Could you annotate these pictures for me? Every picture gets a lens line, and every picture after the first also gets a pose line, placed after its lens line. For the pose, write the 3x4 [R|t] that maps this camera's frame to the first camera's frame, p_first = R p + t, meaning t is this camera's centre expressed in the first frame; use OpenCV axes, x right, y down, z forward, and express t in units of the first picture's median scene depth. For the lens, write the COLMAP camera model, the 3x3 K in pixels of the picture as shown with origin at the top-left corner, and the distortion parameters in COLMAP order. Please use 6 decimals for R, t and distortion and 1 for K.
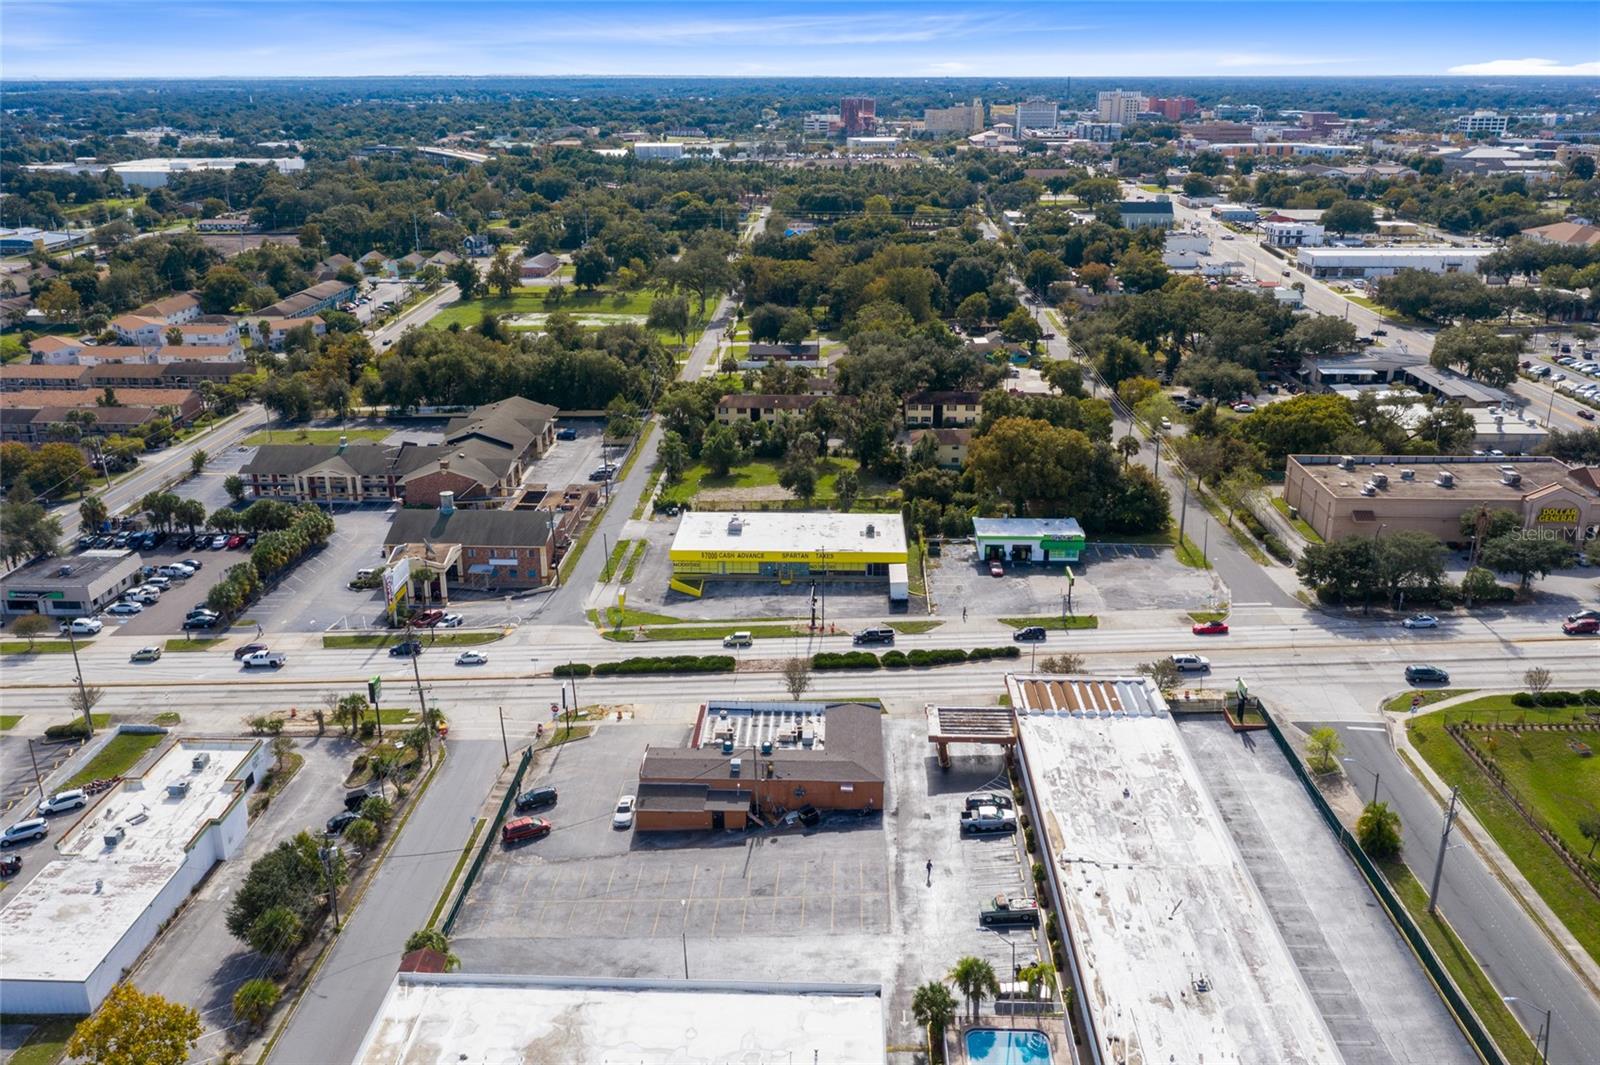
lens RADIAL K [[1321.8, 0, 800.0], [0, 1321.8, 532.5], [0, 0, 1]] dist [0.000327, 0.008960]
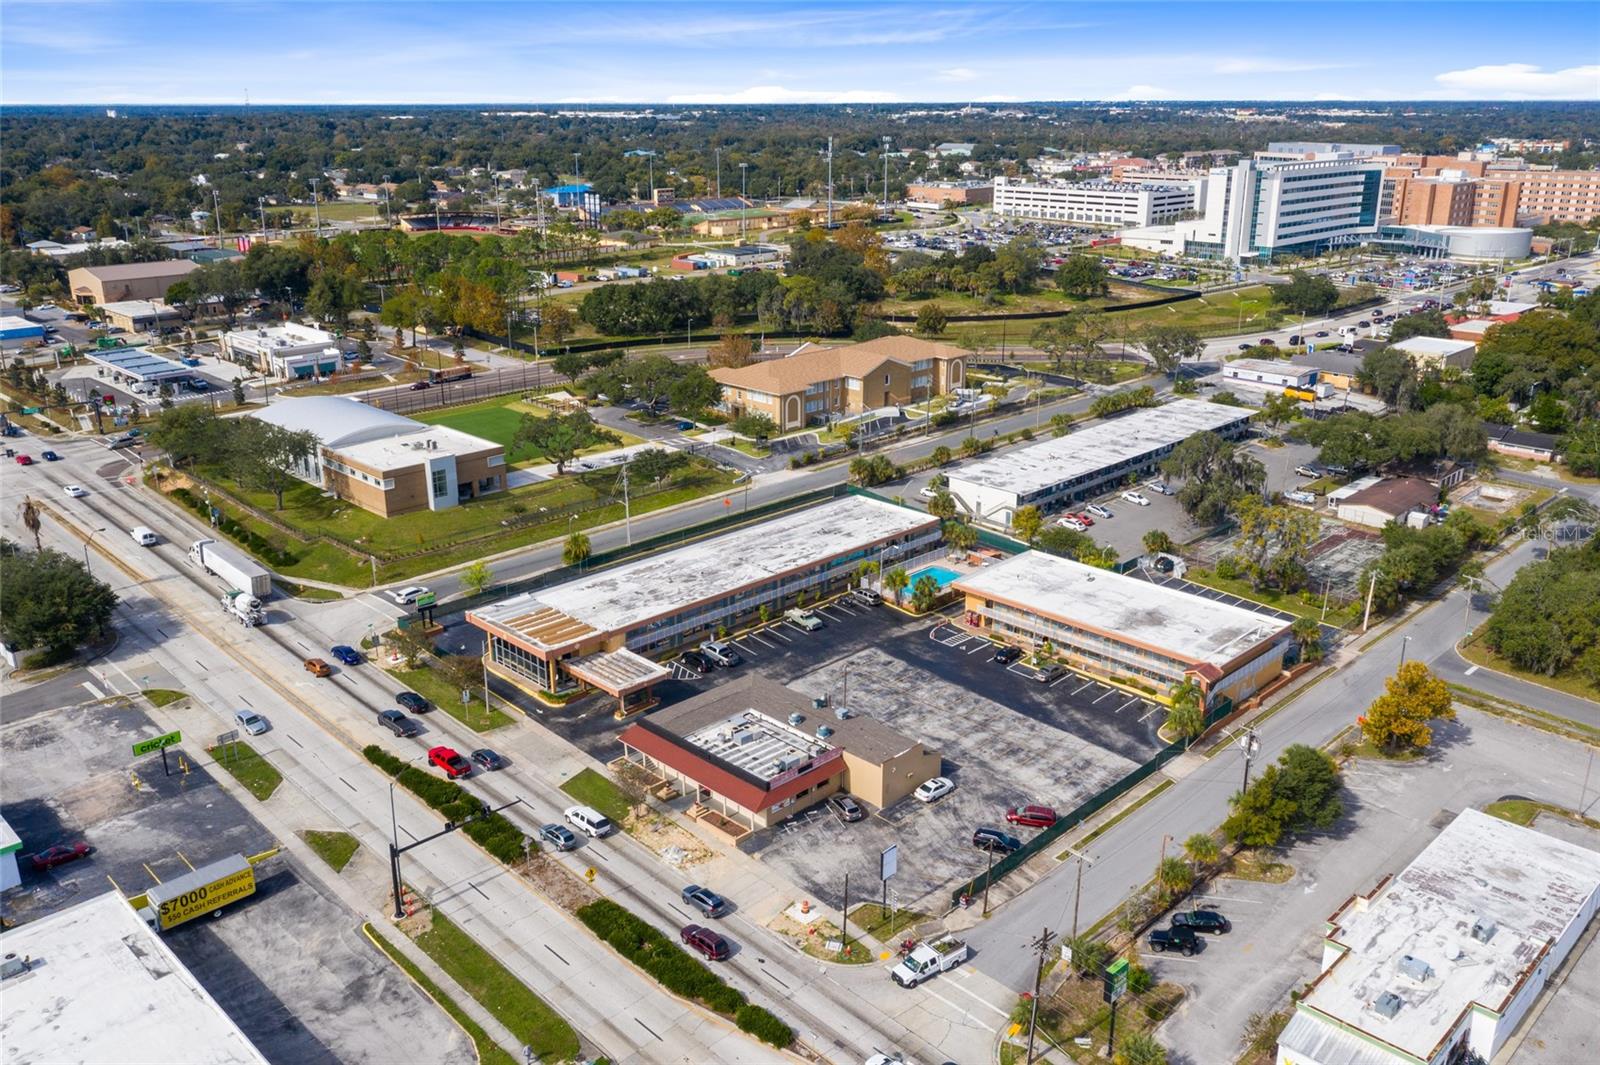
lens RADIAL K [[1307.0, 0, 793.3], [0, 1307.0, 529.2], [0, 0, 1]] dist [-0.003165, 0.010613]
pose [[-0.724785, -0.213408, 0.655090, -0.483692], [0.228671, 0.822409, 0.520915, -0.353834], [-0.649920, 0.527352, -0.547270, 1.125414]]
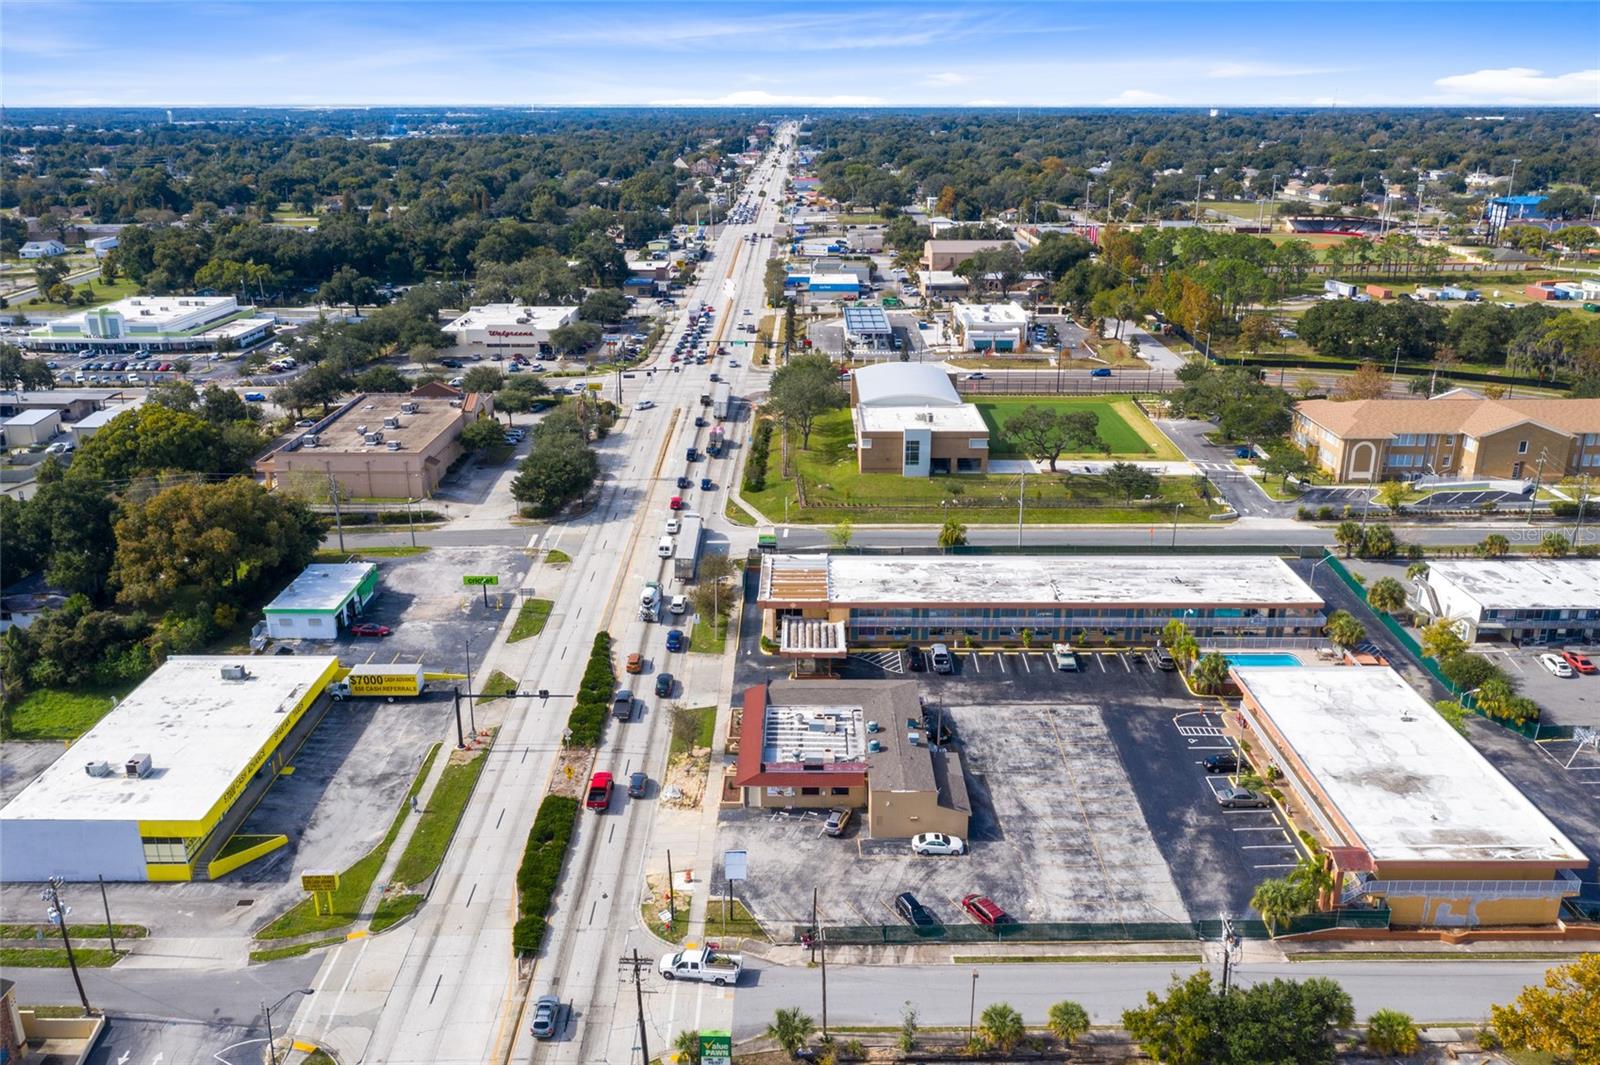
lens RADIAL K [[1254.7, 0, 792.7], [0, 1254.7, 568.0], [0, 0, 1]] dist [-0.001838, 0.007310]
pose [[-0.024331, -0.347948, 0.937198, -0.648637], [0.328795, 0.882536, 0.336190, -0.206407], [-0.944088, 0.316326, 0.092930, 0.720422]]
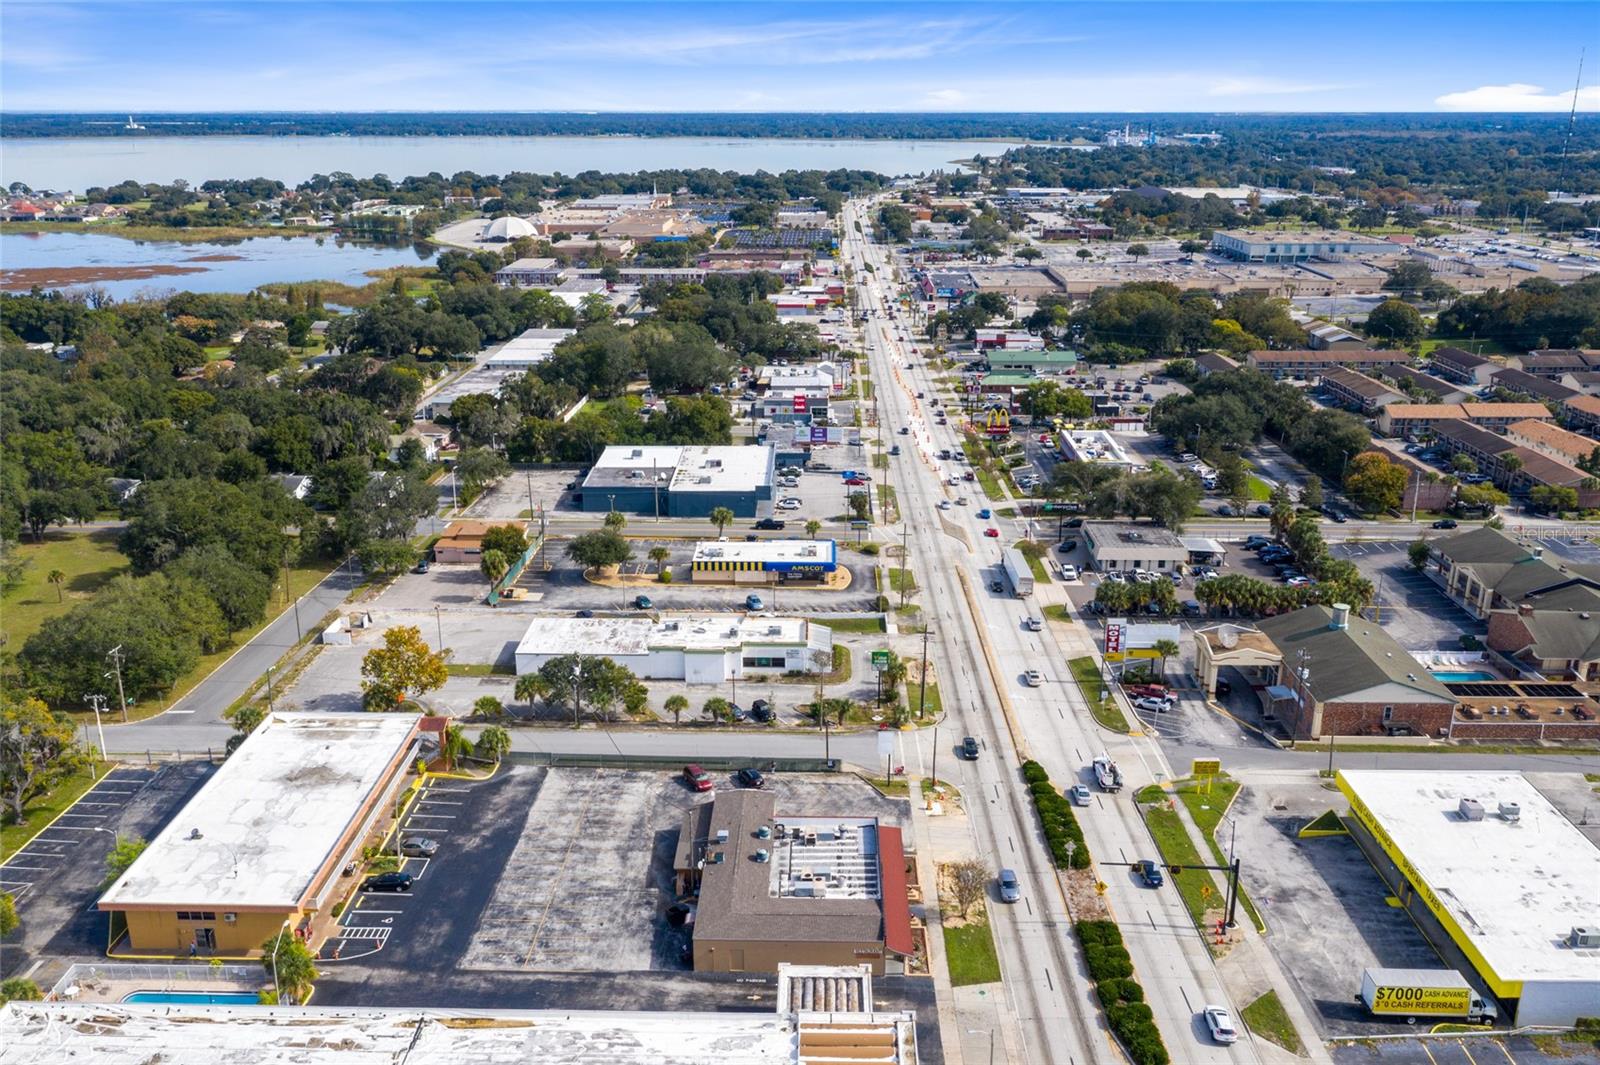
lens RADIAL K [[1307.0, 0, 793.3], [0, 1307.0, 529.2], [0, 0, 1]] dist [-0.003165, 0.010613]
pose [[0.009247, 0.309011, -0.951013, 0.579980], [-0.327550, 0.899519, 0.289095, -0.231115], [0.944789, 0.308831, 0.109535, 0.659672]]
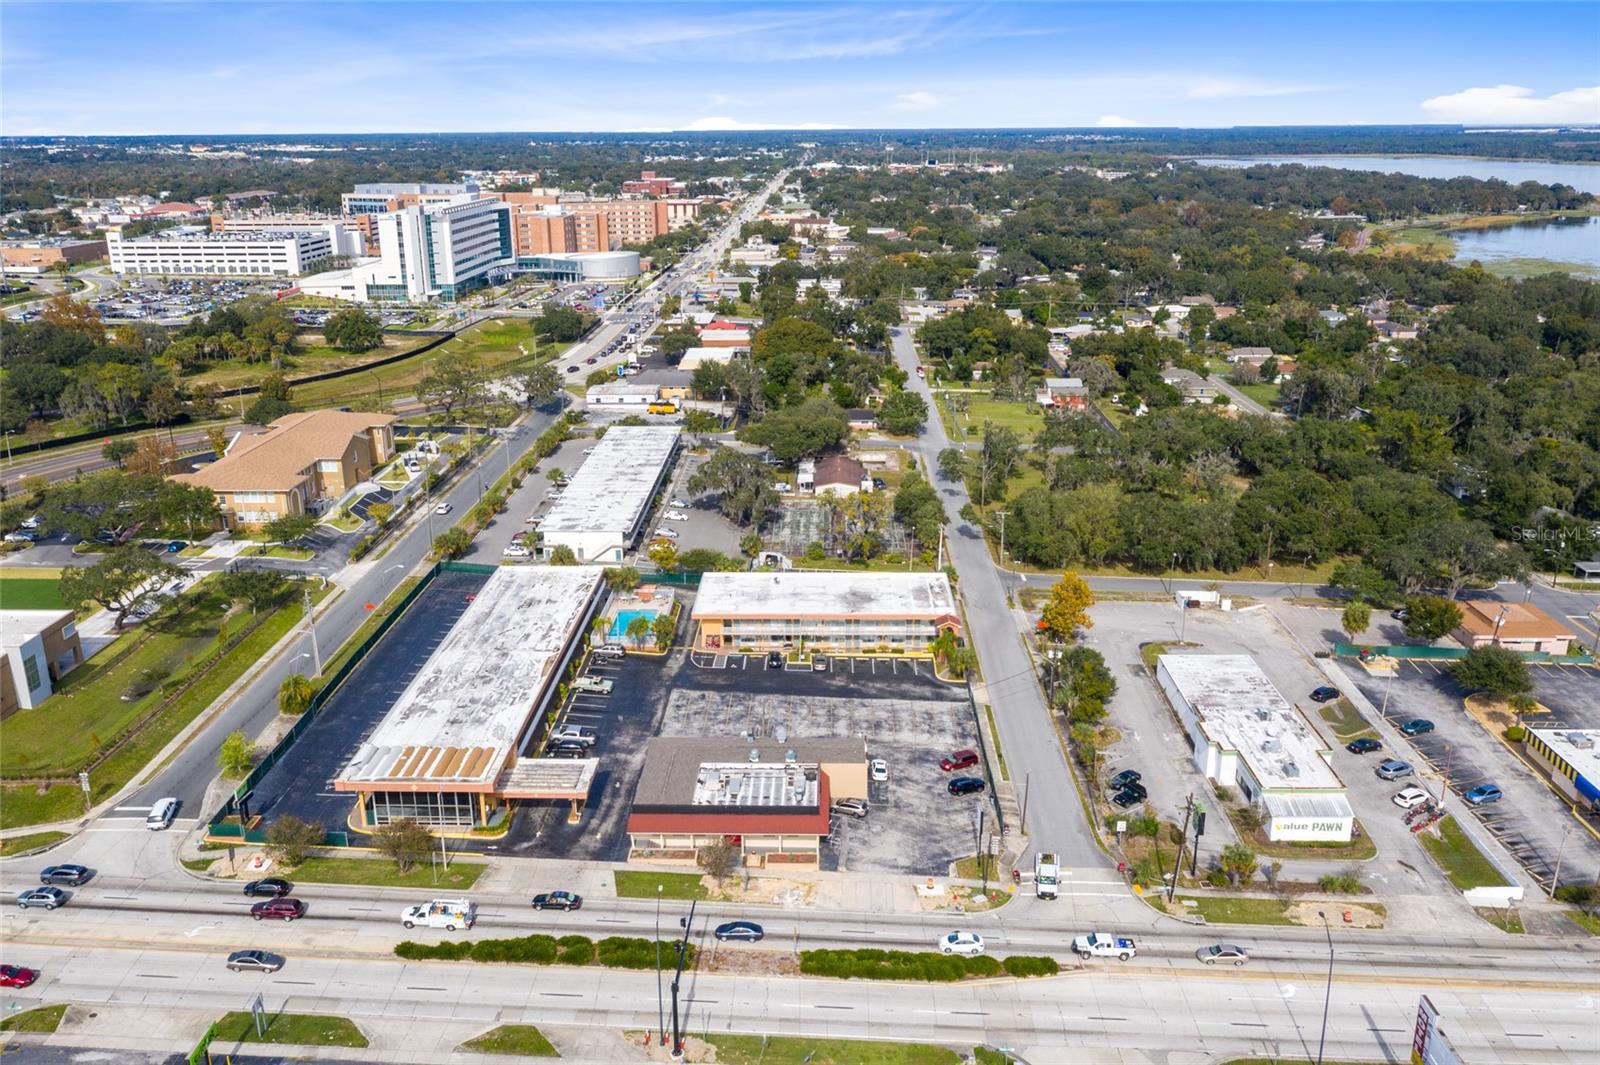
lens RADIAL K [[1277.3, 0, 801.4], [0, 1277.3, 528.0], [0, 0, 1]] dist [0.003178, 0.004693]
pose [[-0.999957, 0.009166, -0.001364, -0.046841], [0.006549, 0.803060, 0.595862, -0.464123], [0.006557, 0.595828, -0.803086, 1.329127]]
